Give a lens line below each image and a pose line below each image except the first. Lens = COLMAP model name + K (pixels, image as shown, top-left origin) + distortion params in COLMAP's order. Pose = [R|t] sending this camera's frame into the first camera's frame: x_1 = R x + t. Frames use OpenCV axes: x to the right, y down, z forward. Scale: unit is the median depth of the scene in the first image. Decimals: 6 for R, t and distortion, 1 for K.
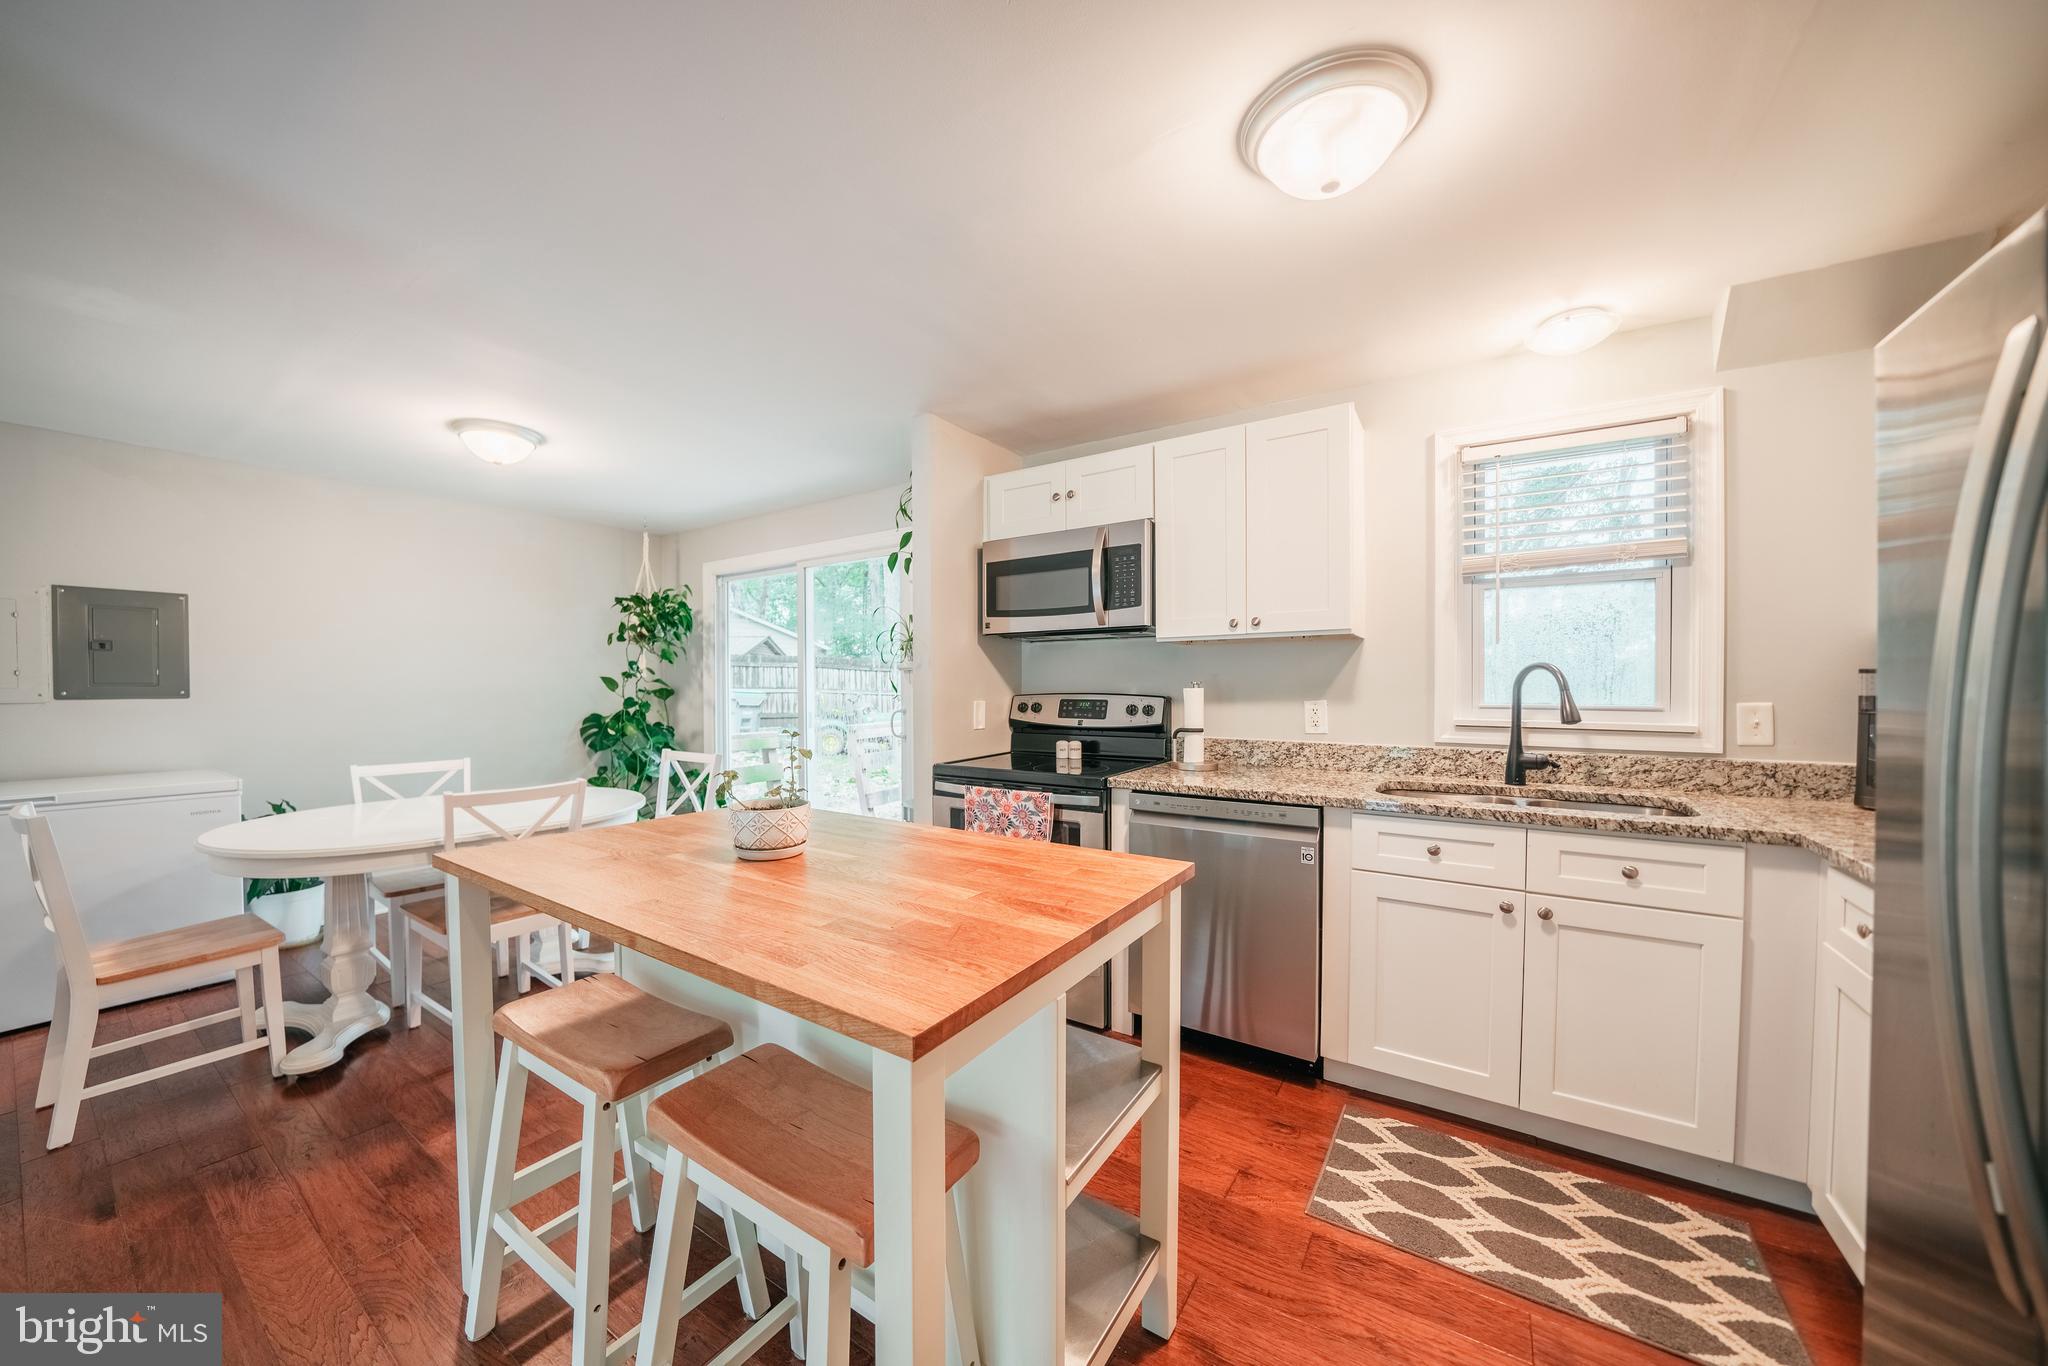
lens RADIAL K [[705.5, 0, 1004.9], [0, 705.5, 698.6], [0, 0, 1]] dist [-0.022992, -0.000330]
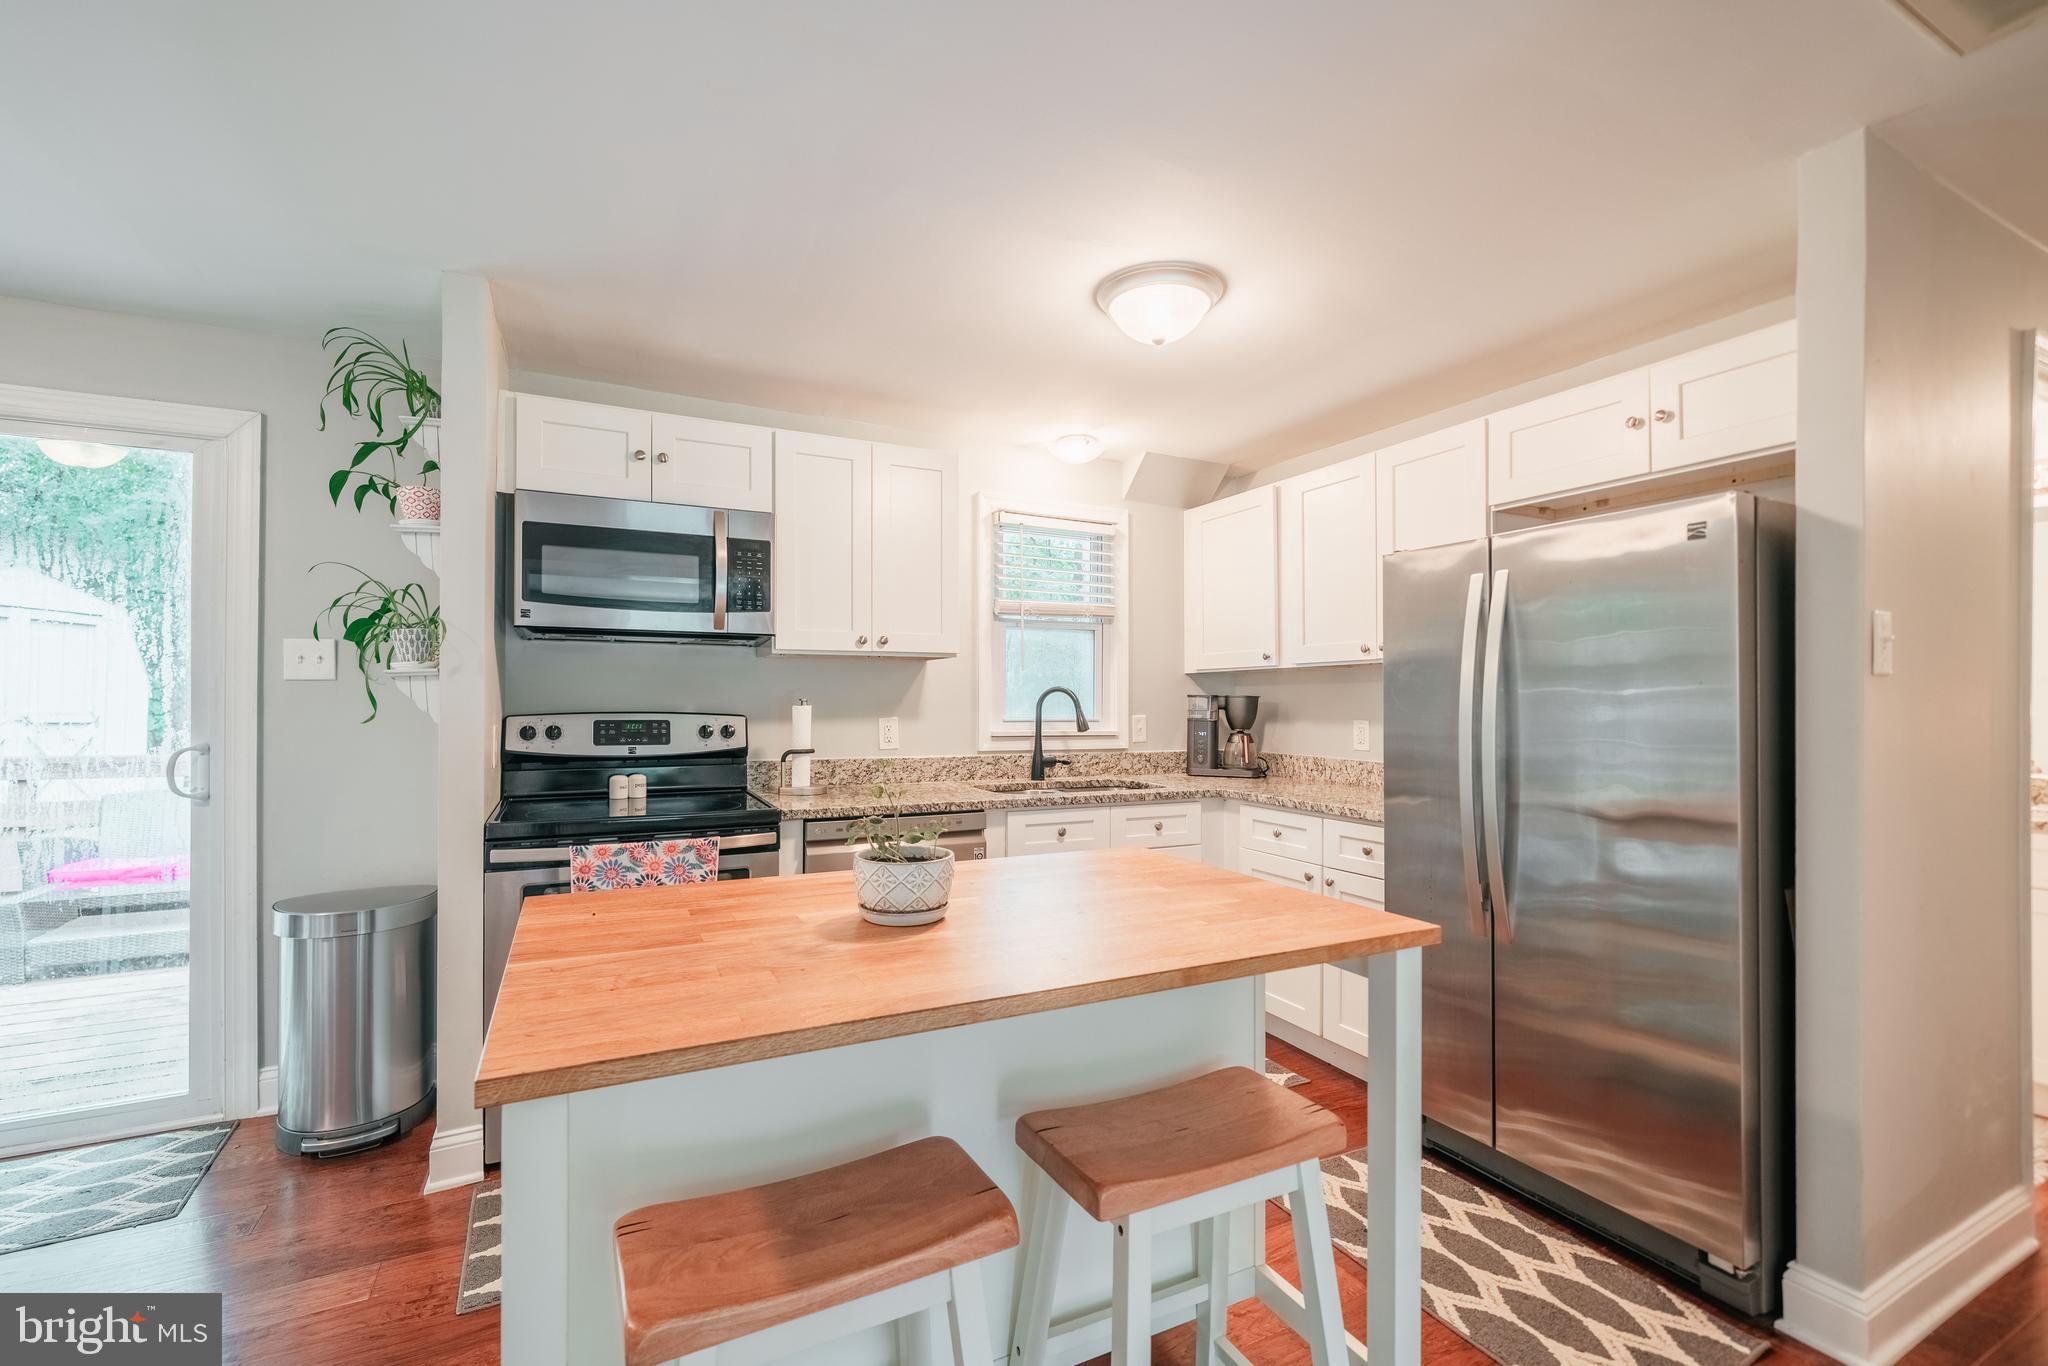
lens RADIAL K [[858.4, 0, 997.6], [0, 858.4, 695.3], [0, 0, 1]] dist [0.009081, 0.000051]
pose [[0.501635, 0.011166, 0.865008, -0.658217], [0.010954, 0.999755, -0.019258, -0.004616], [-0.865010, 0.019136, 0.501389, 0.246064]]
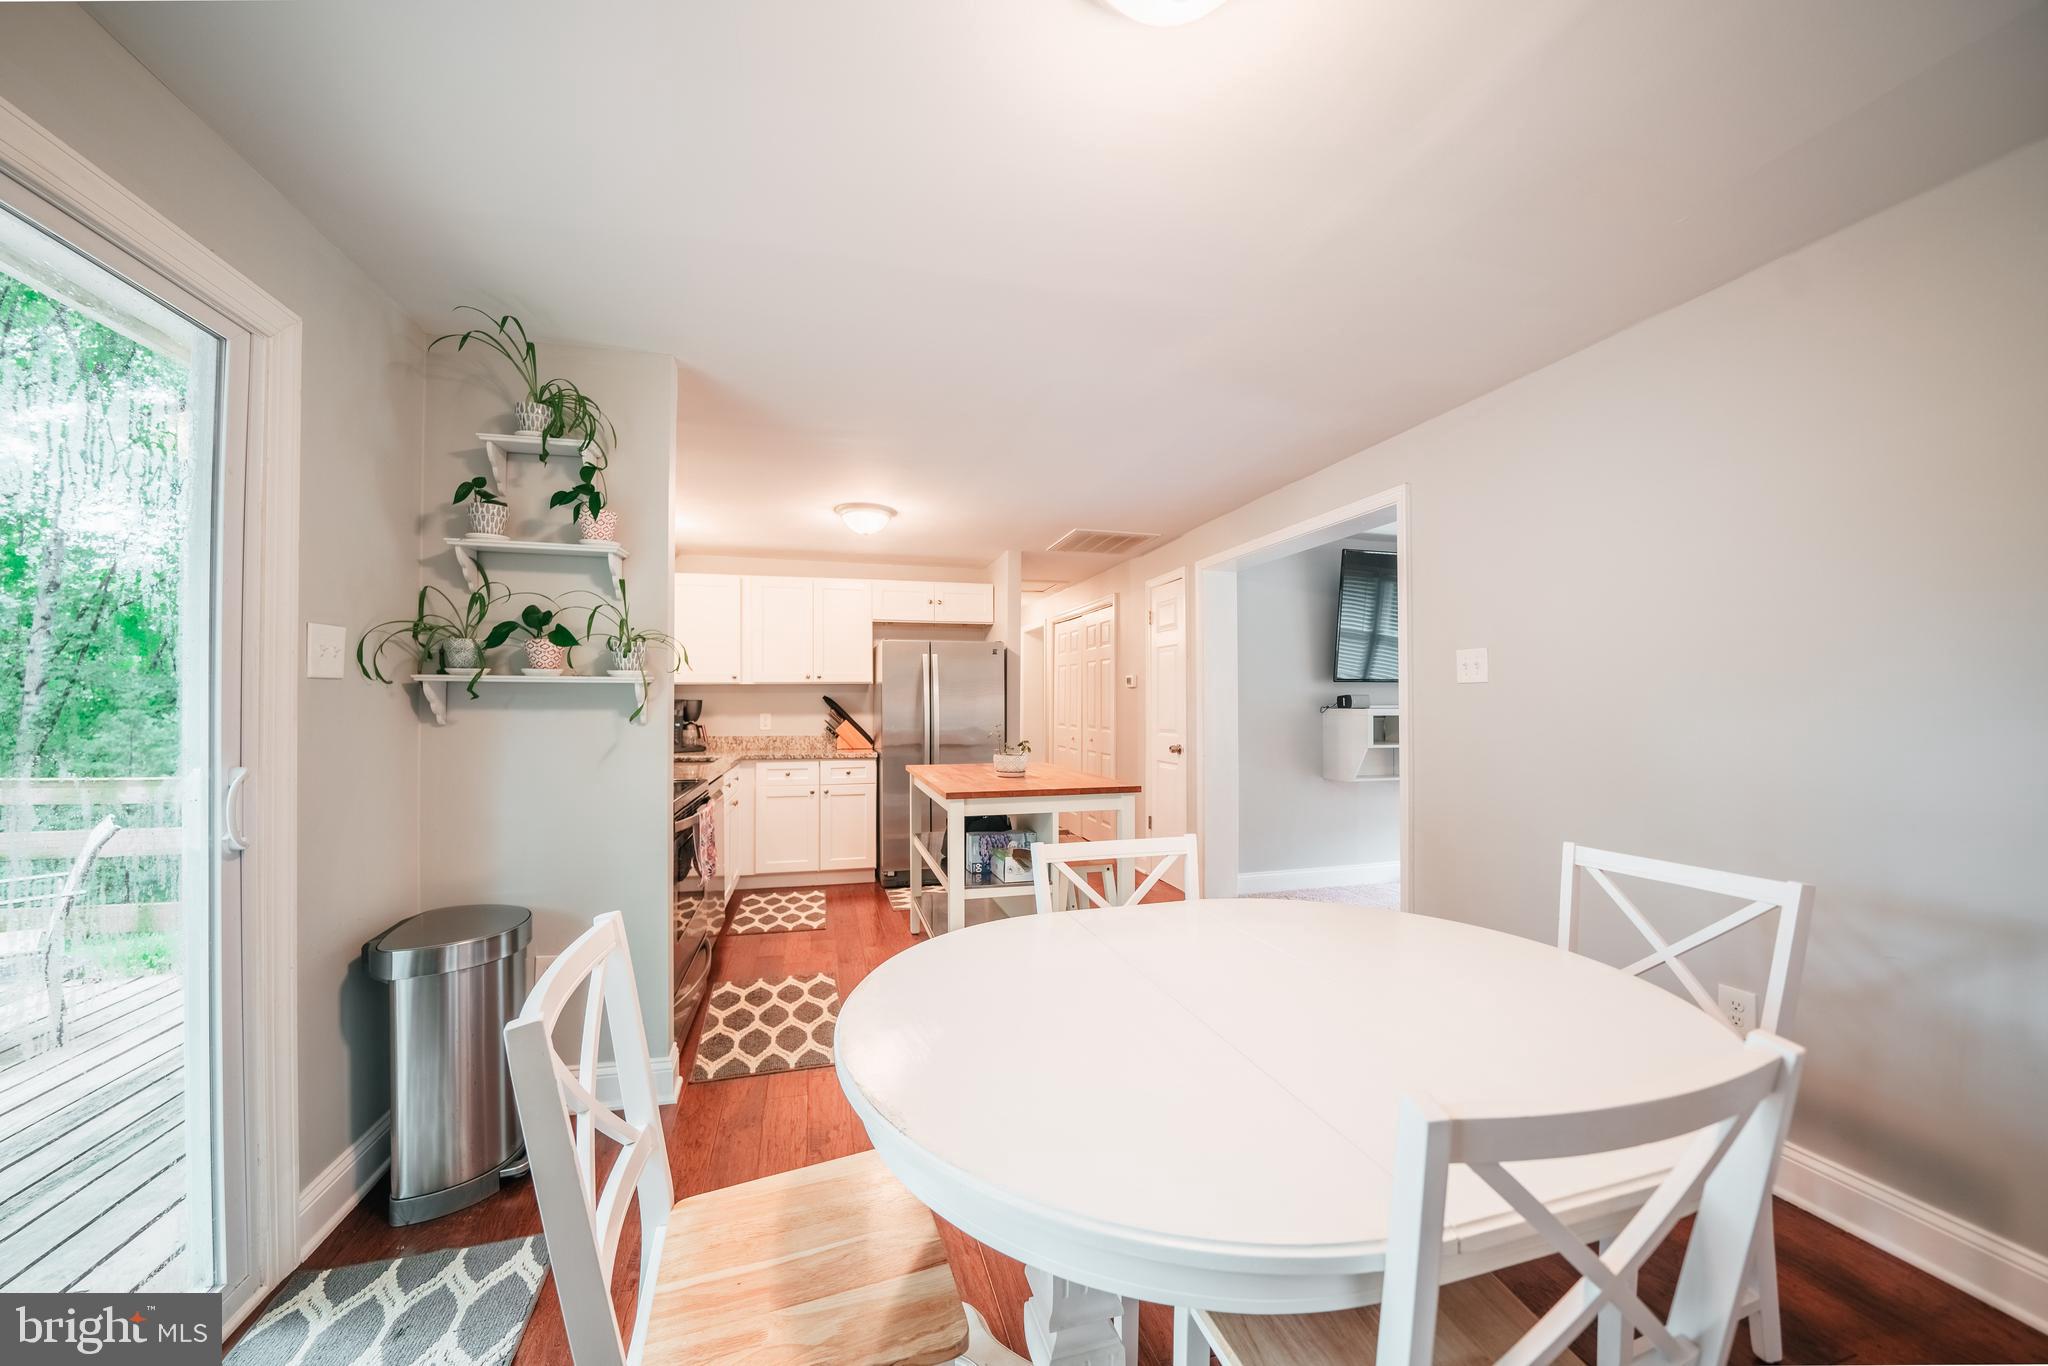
lens RADIAL K [[705.5, 0, 1007.7], [0, 705.5, 692.2], [0, 0, 1]] dist [-0.022992, -0.000330]
pose [[-0.759402, 0.013584, 0.650480, -1.095518], [0.013414, 0.999896, -0.005221, -0.028968], [-0.650483, 0.004760, -0.759506, 1.646878]]
